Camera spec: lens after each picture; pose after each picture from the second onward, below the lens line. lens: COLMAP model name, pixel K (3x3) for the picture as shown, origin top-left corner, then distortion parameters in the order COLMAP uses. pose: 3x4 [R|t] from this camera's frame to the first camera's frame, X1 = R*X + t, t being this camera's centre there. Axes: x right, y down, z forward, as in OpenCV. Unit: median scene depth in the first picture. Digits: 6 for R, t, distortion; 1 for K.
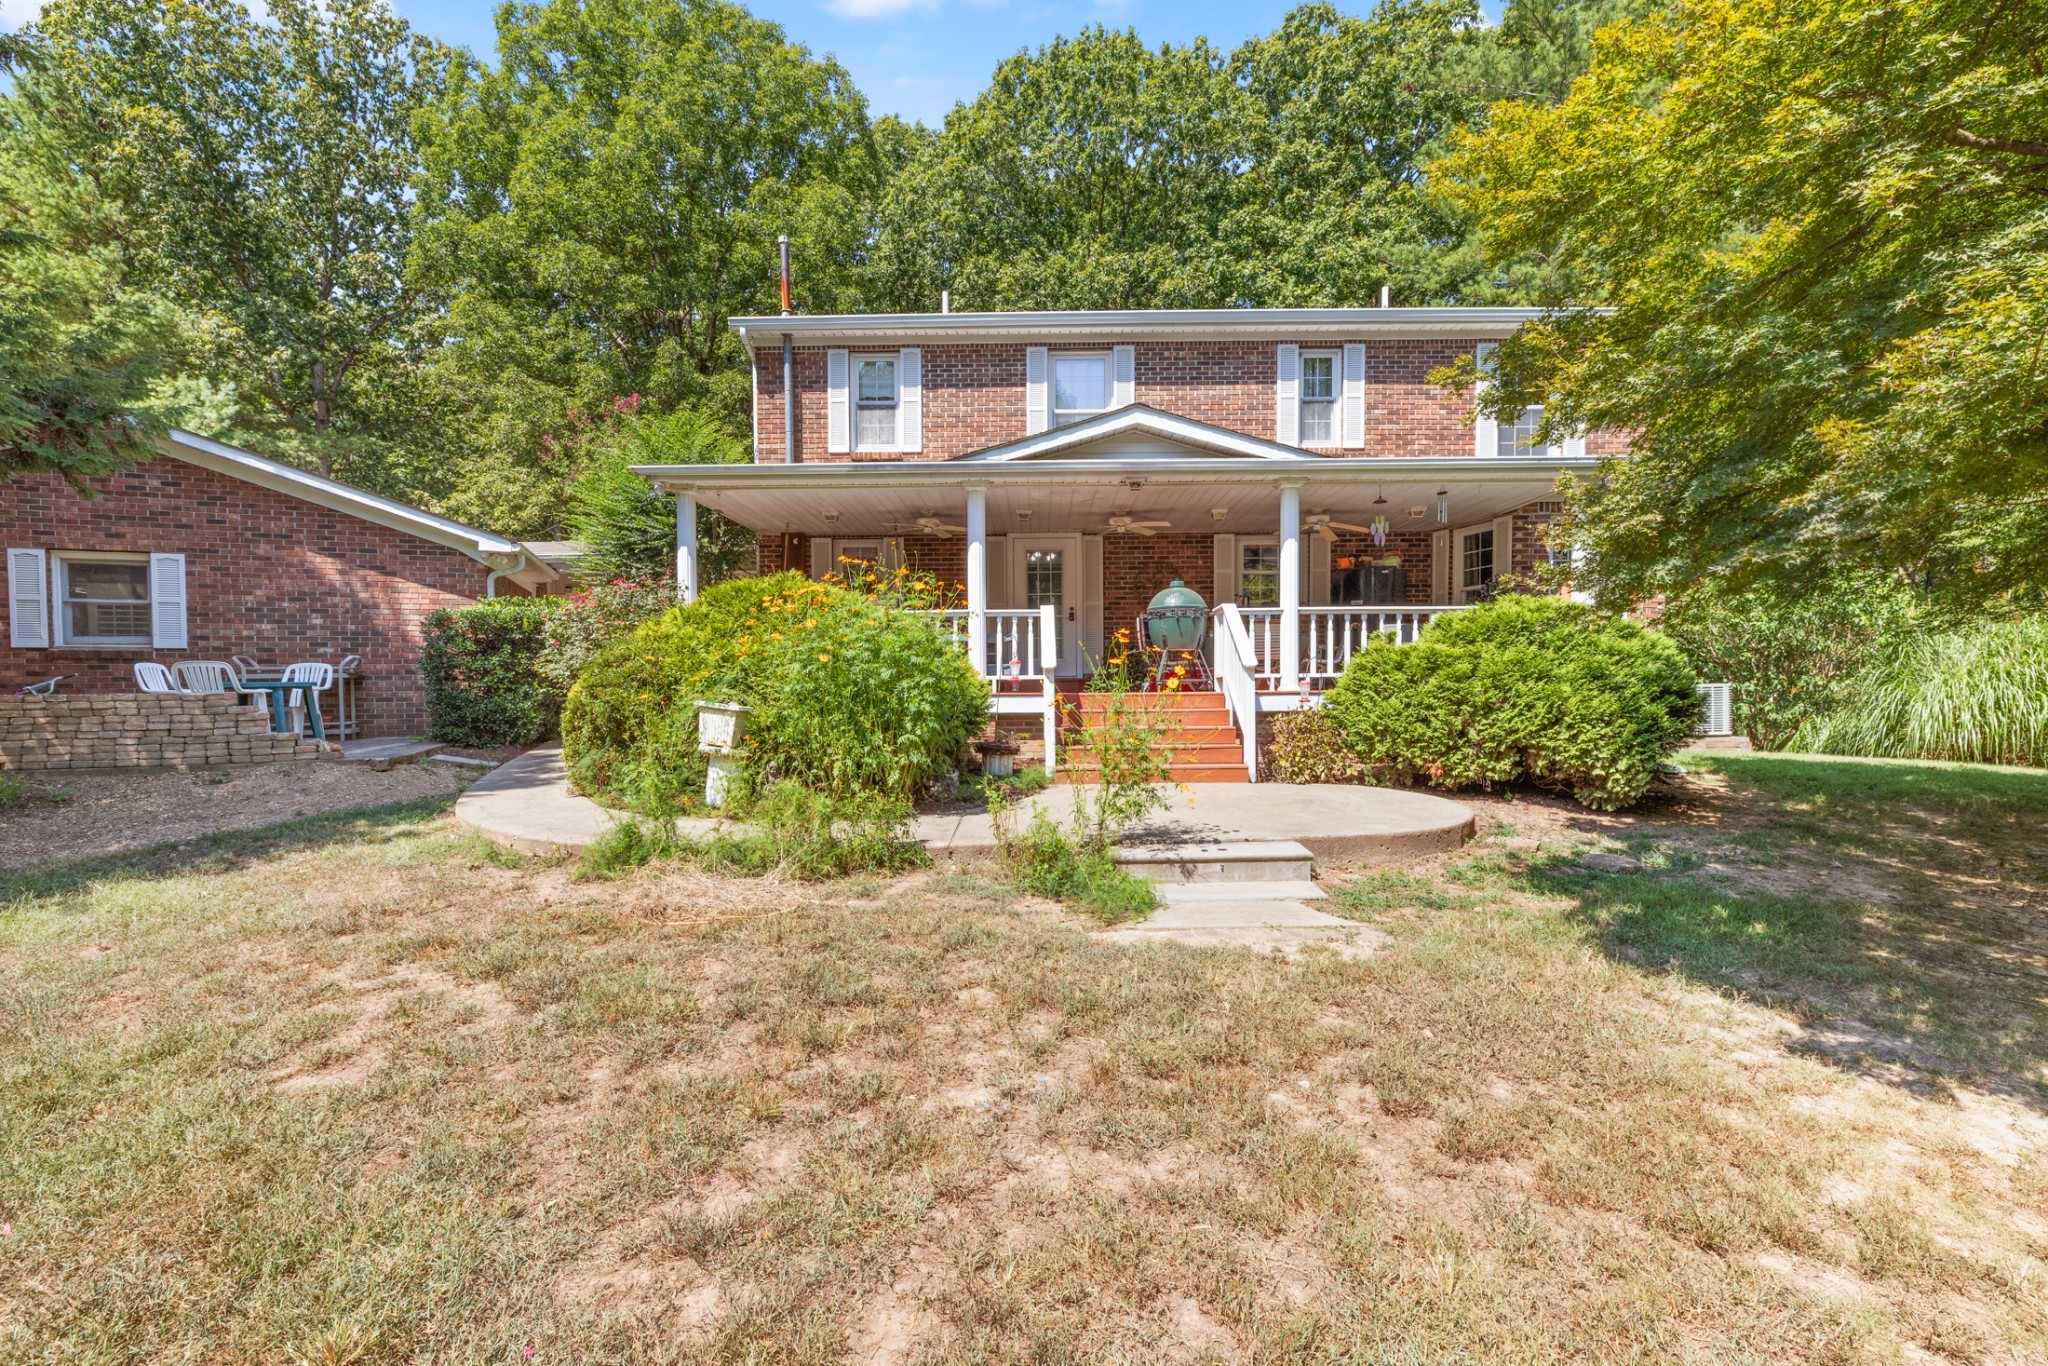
lens RADIAL K [[900.0, 0, 1024.5], [0, 900.0, 720.1], [0, 0, 1]] dist [0.000944, 0.000013]
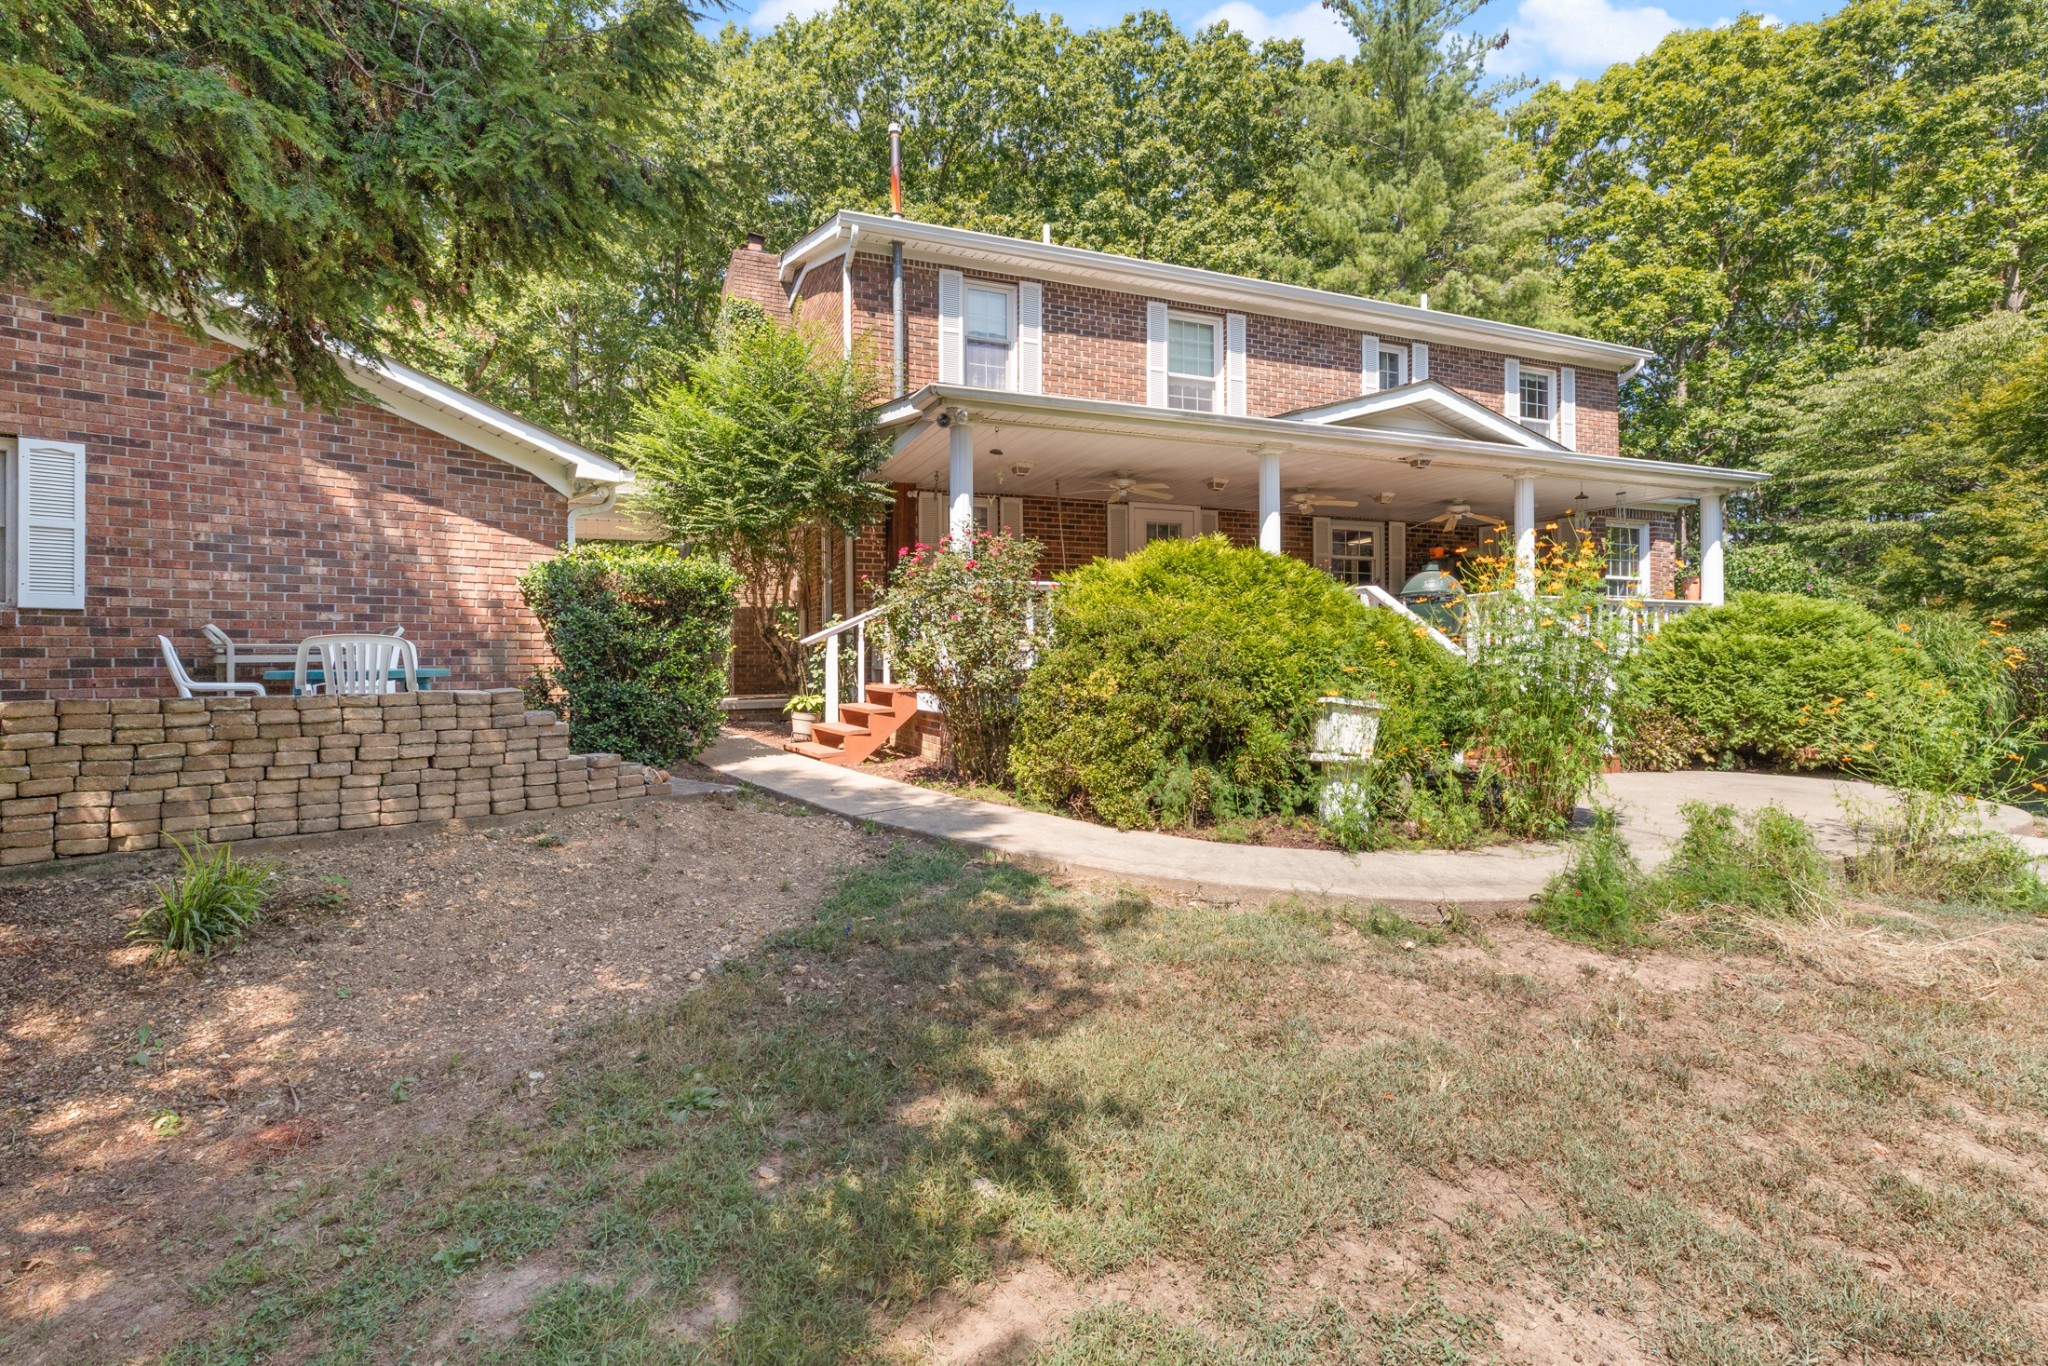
lens RADIAL K [[937.3, 0, 1033.8], [0, 937.3, 665.3], [0, 0, 1]] dist [0.002110, 0.000366]
pose [[0.927864, 0.002106, 0.372914, -0.548571], [0.012844, 0.999210, -0.037602, -0.013186], [-0.372698, 0.039679, 0.927104, 0.210954]]
